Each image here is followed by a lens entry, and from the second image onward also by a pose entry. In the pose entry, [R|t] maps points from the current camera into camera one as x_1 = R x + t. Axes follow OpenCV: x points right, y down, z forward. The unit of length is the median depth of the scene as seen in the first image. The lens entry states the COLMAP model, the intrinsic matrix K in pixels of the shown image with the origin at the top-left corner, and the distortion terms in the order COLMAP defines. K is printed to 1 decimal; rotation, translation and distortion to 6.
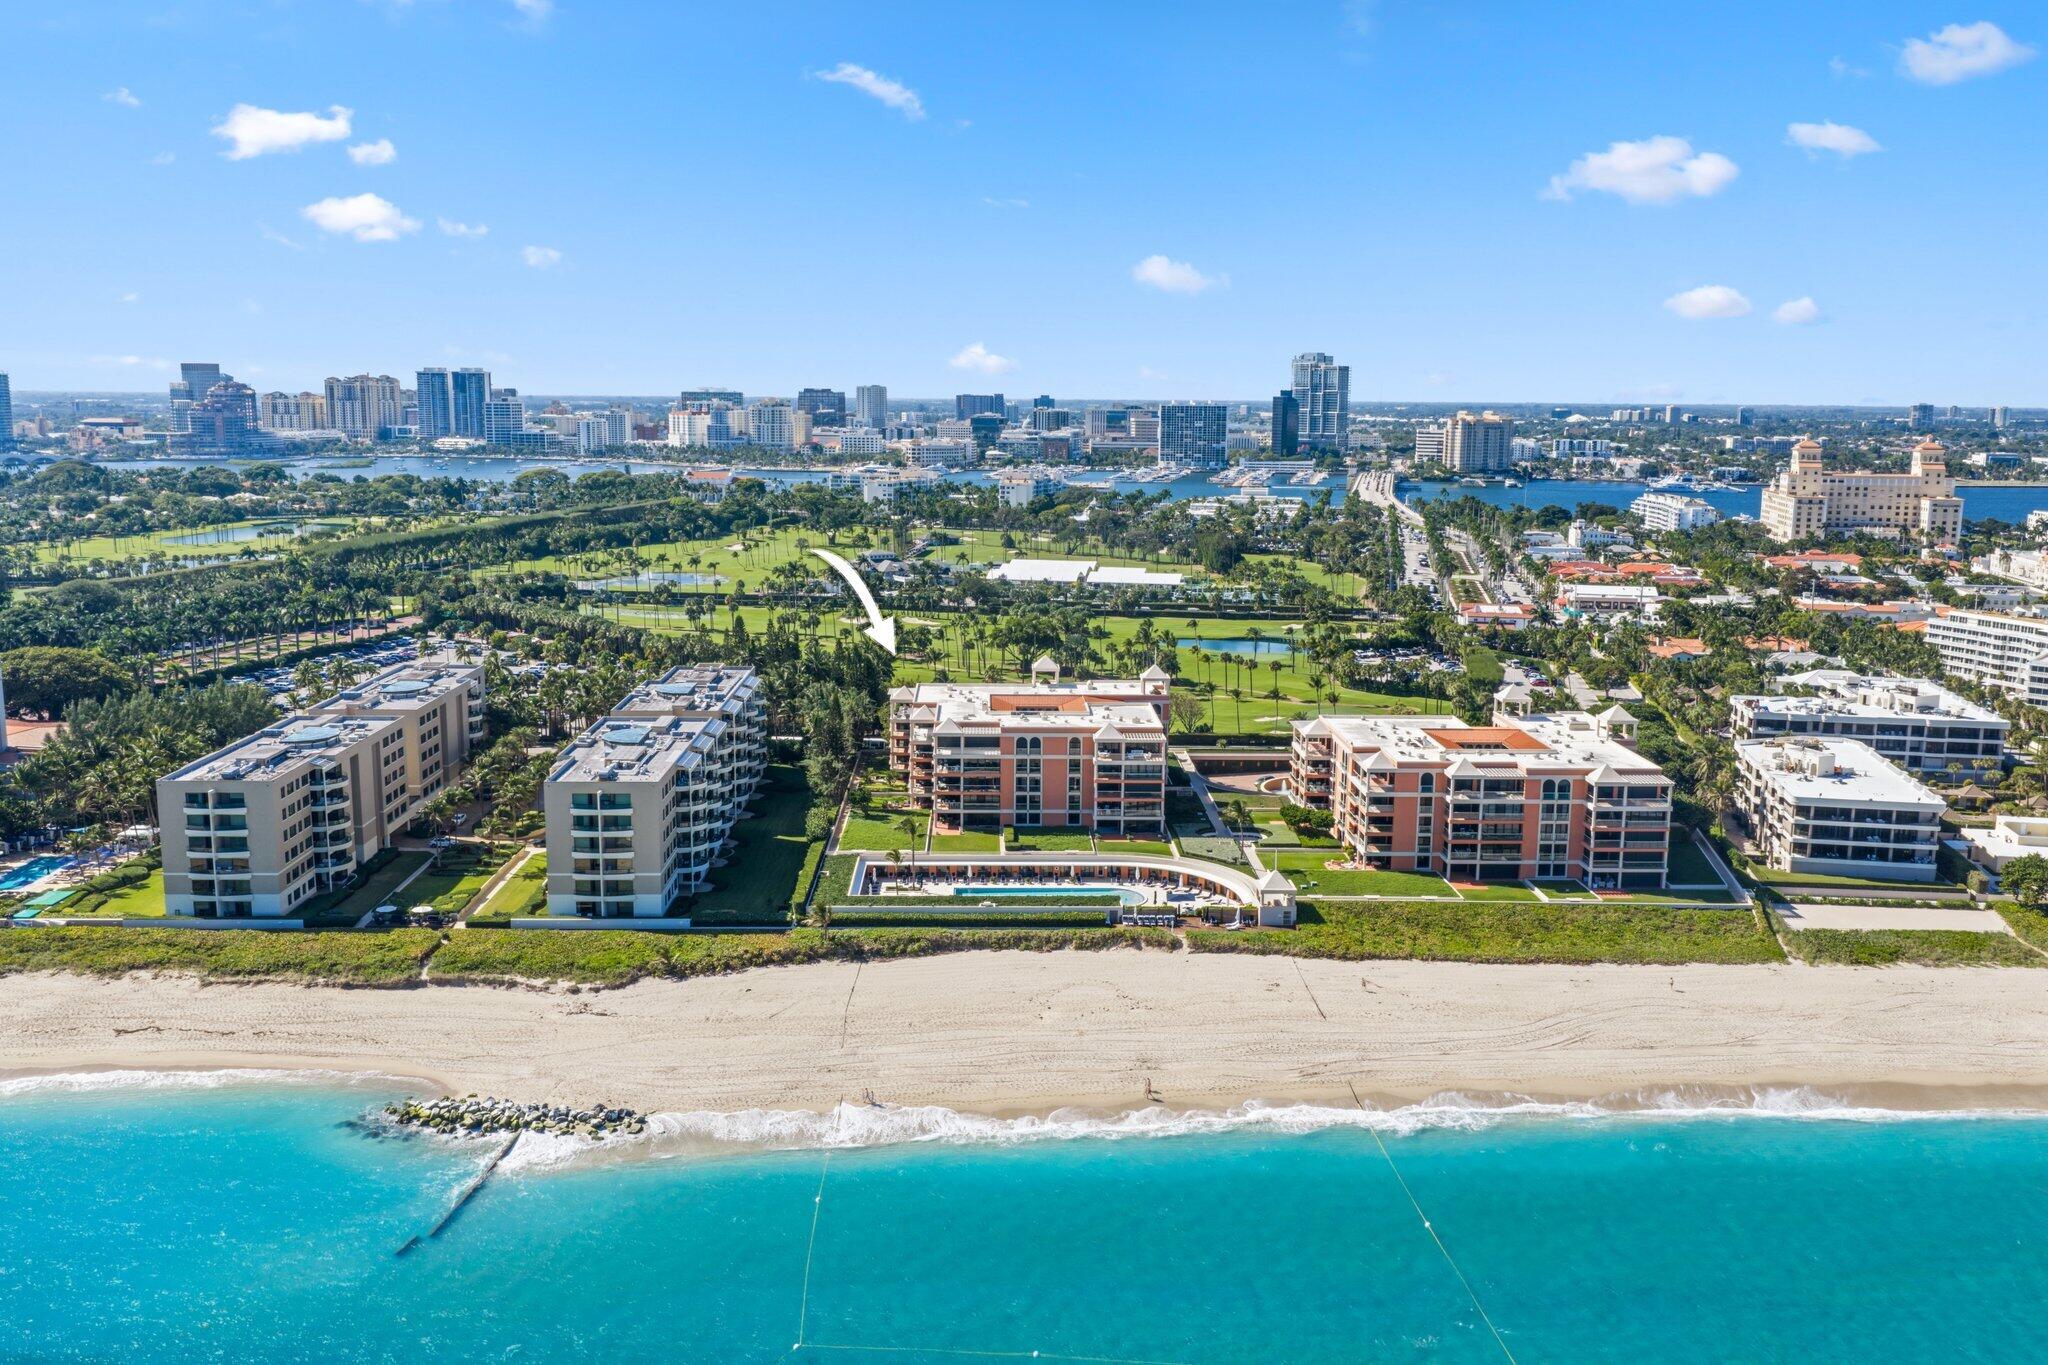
lens RADIAL K [[1706.5, 0, 1024.0], [0, 1706.5, 682.5], [0, 0, 1]] dist [0.024155, -0.060800]
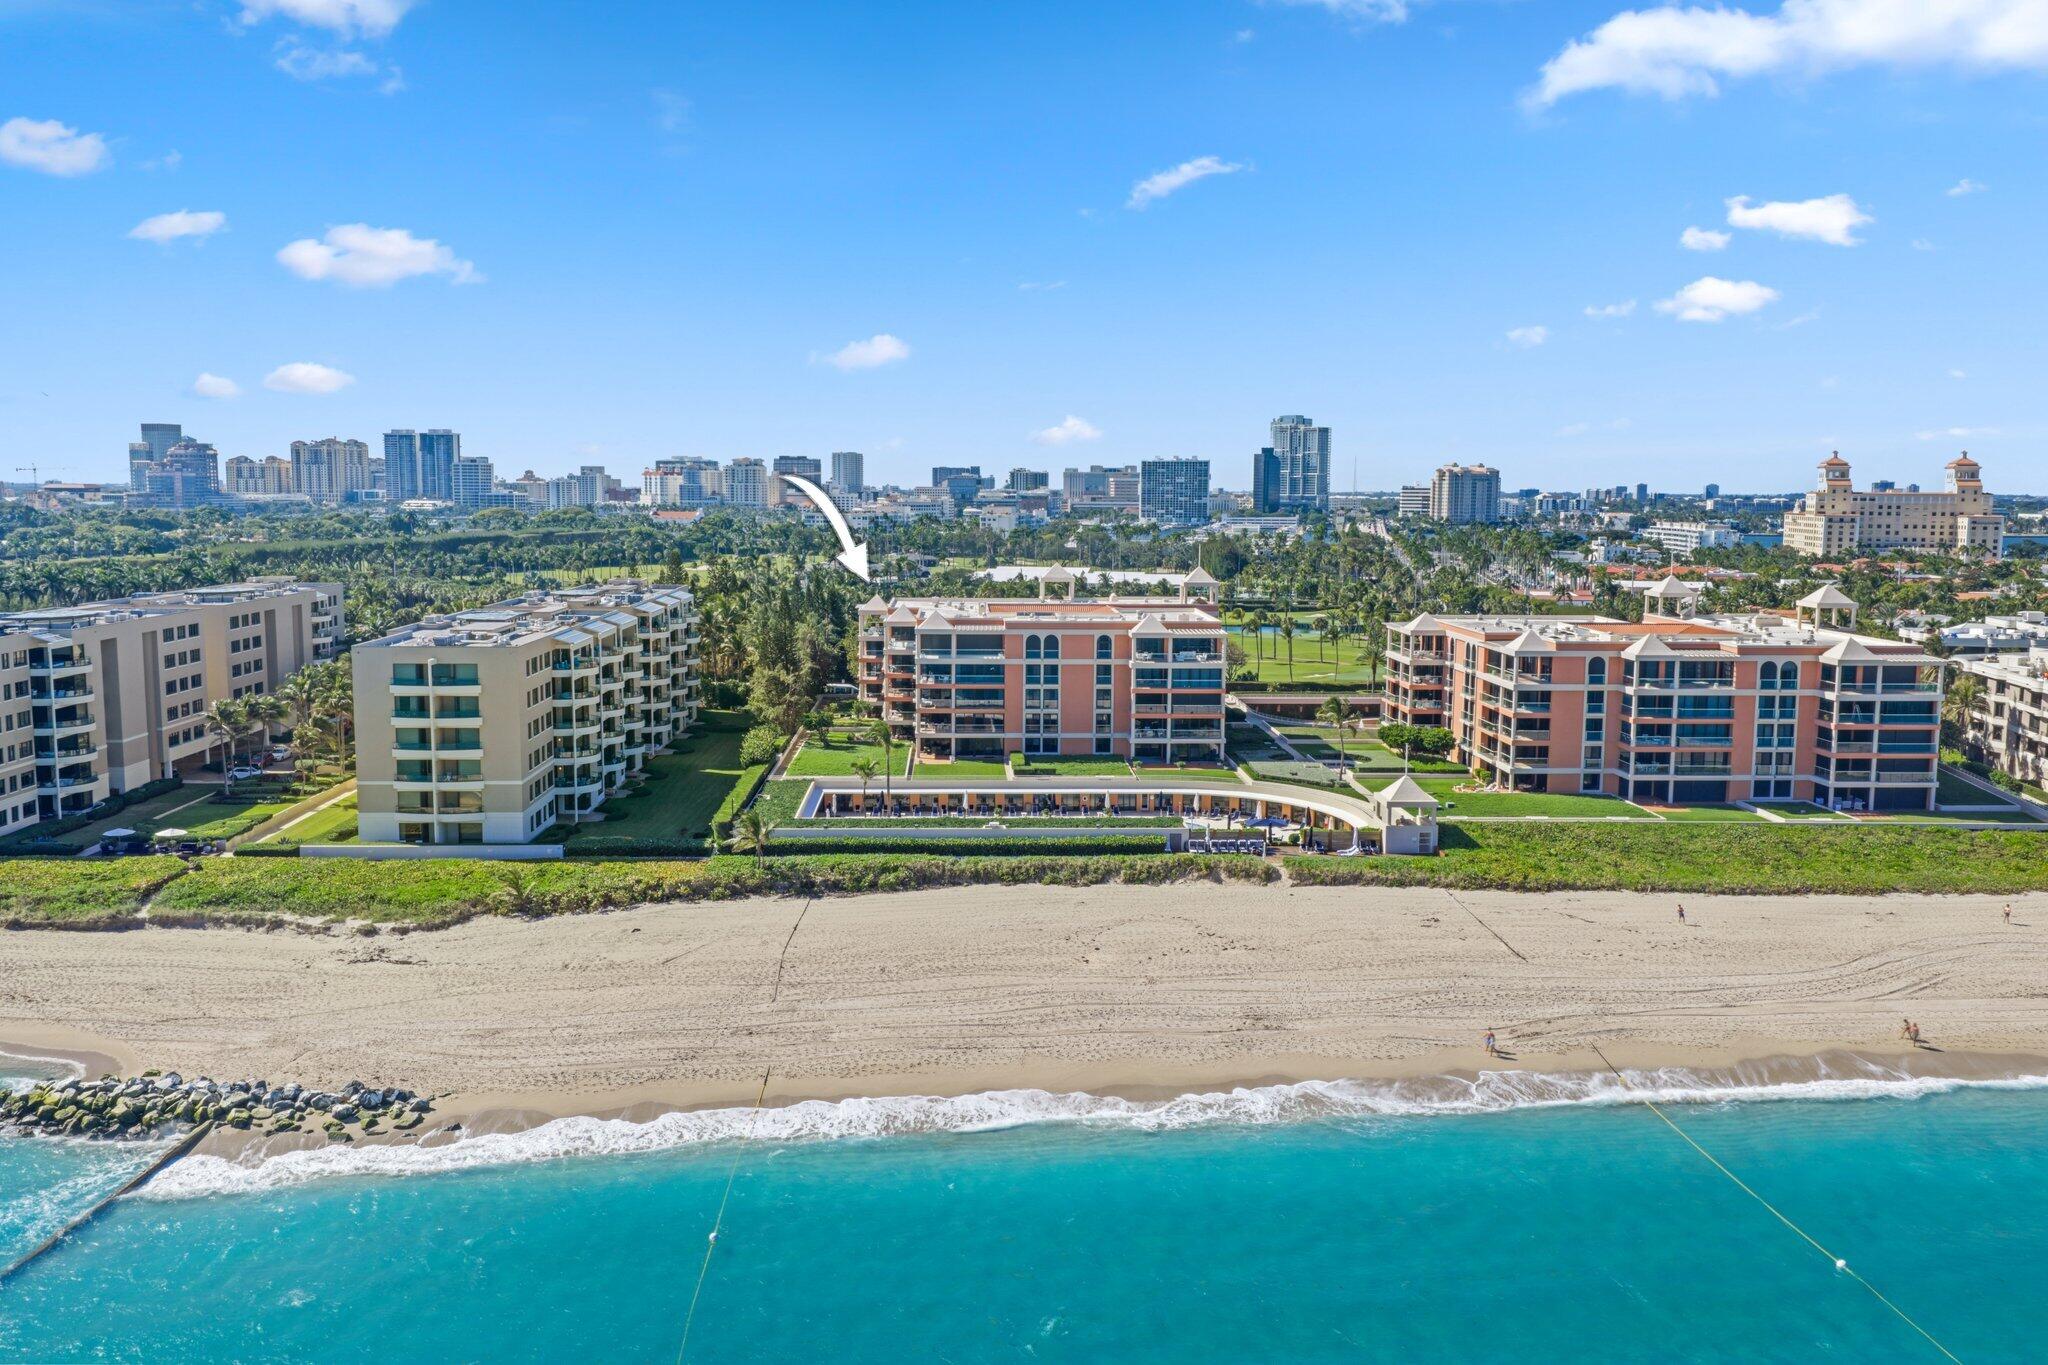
lens RADIAL K [[1685.5, 0, 1024.0], [0, 1685.5, 682.5], [0, 0, 1]] dist [0.004784, -0.007060]
pose [[0.999882, -0.003875, 0.014866, -0.018237], [0.004611, 0.998750, -0.049769, 0.099687], [-0.014654, 0.049832, 0.998650, 0.292811]]
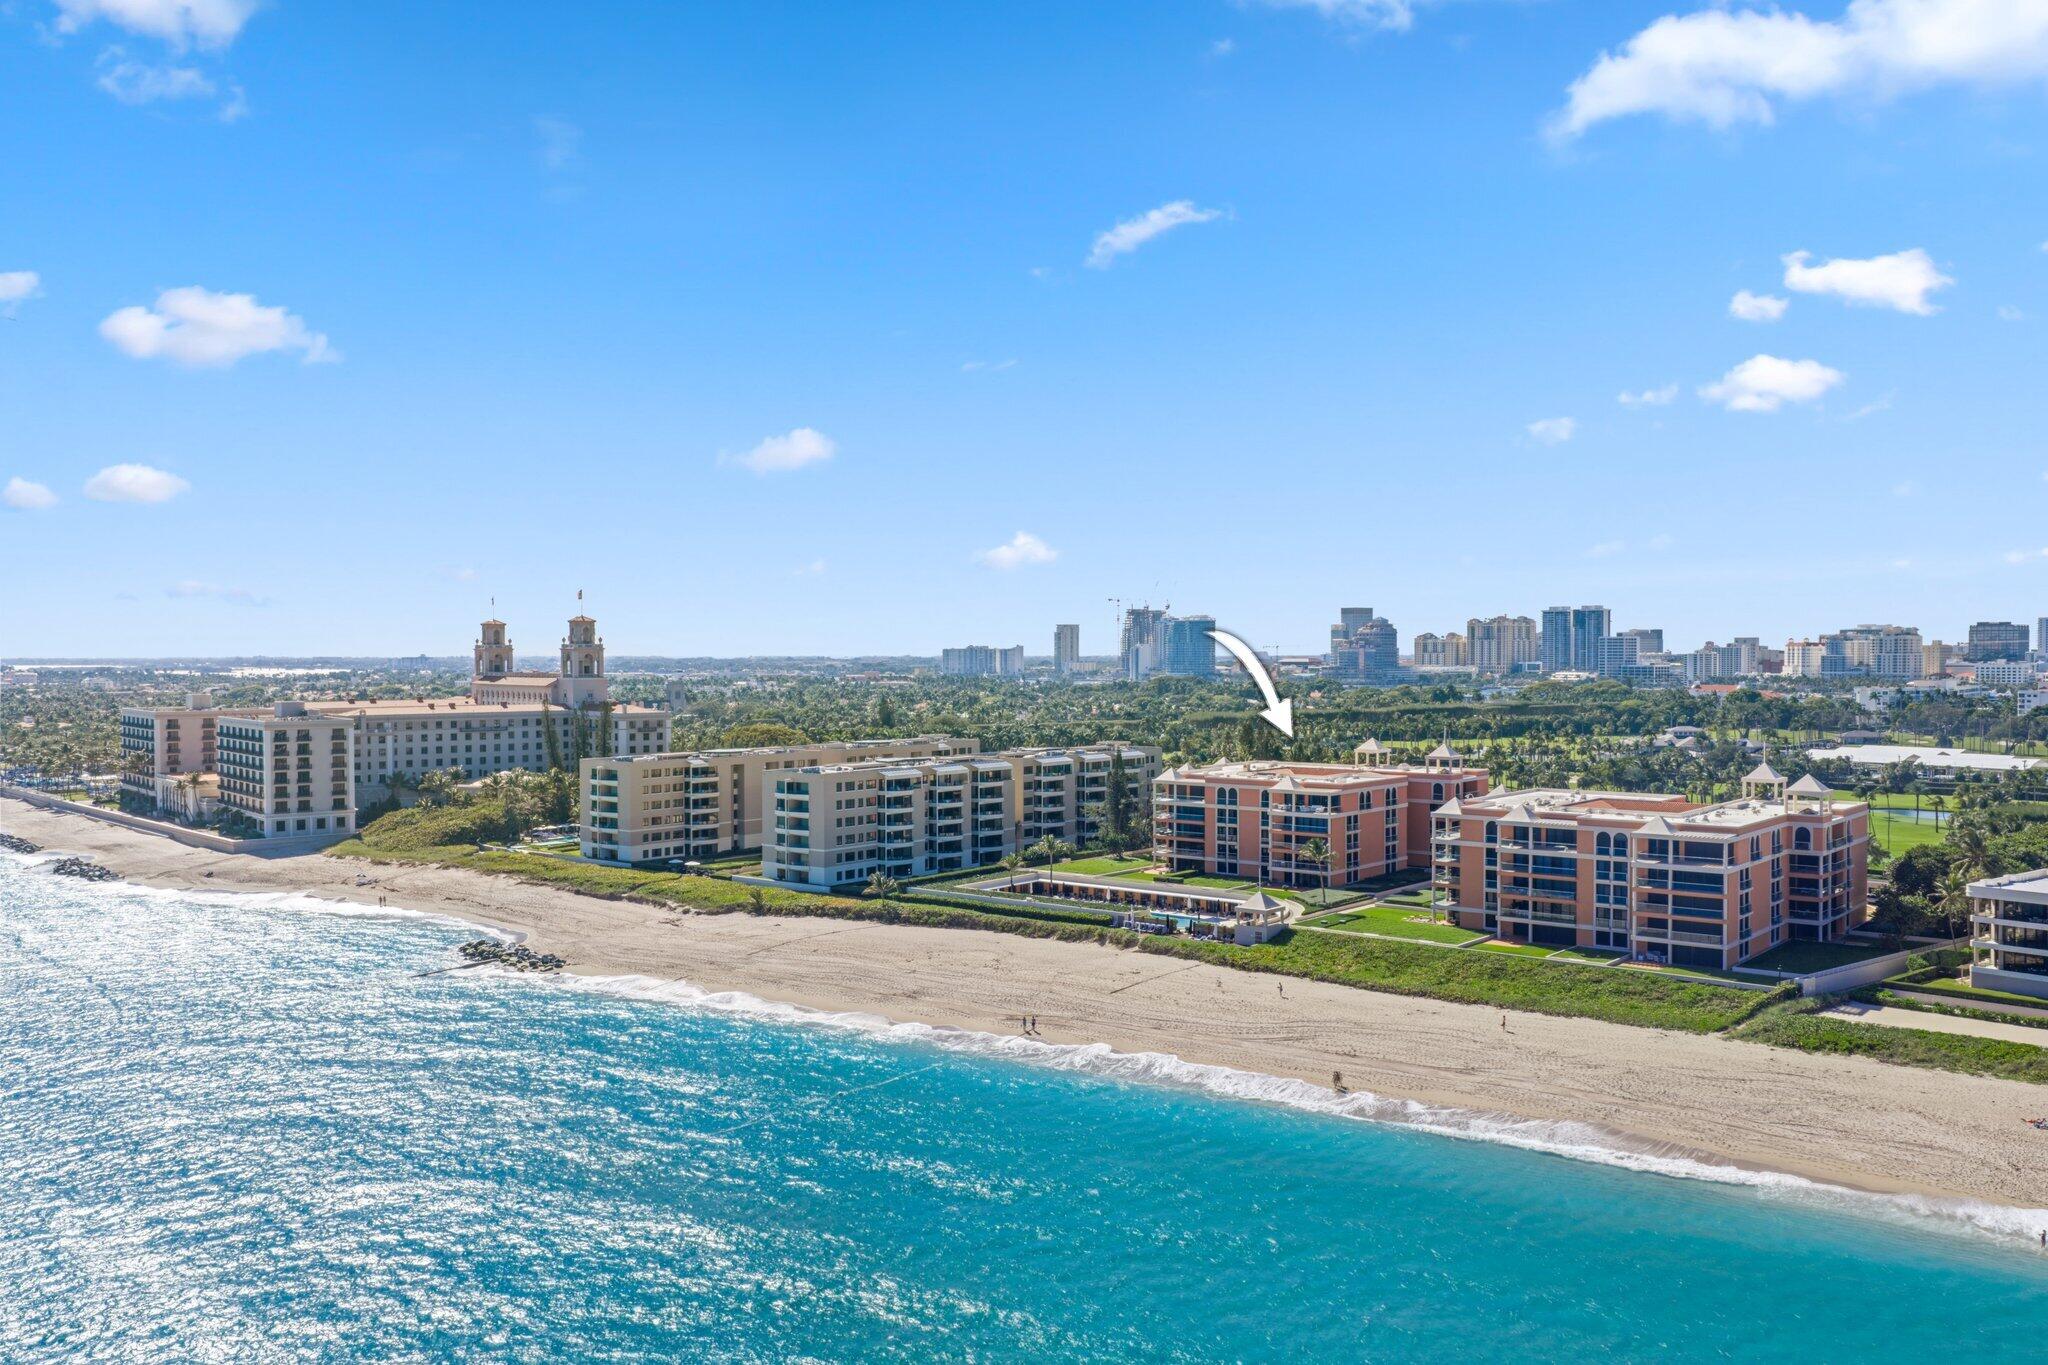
lens RADIAL K [[1662.0, 0, 1042.2], [0, 1662.0, 680.4], [0, 0, 1]] dist [0.014632, -0.000230]
pose [[0.767948, 0.000660, -0.640512, 0.632820], [-0.097204, 0.988537, -0.115525, 0.106533], [0.633093, 0.150977, 0.759209, 0.158630]]
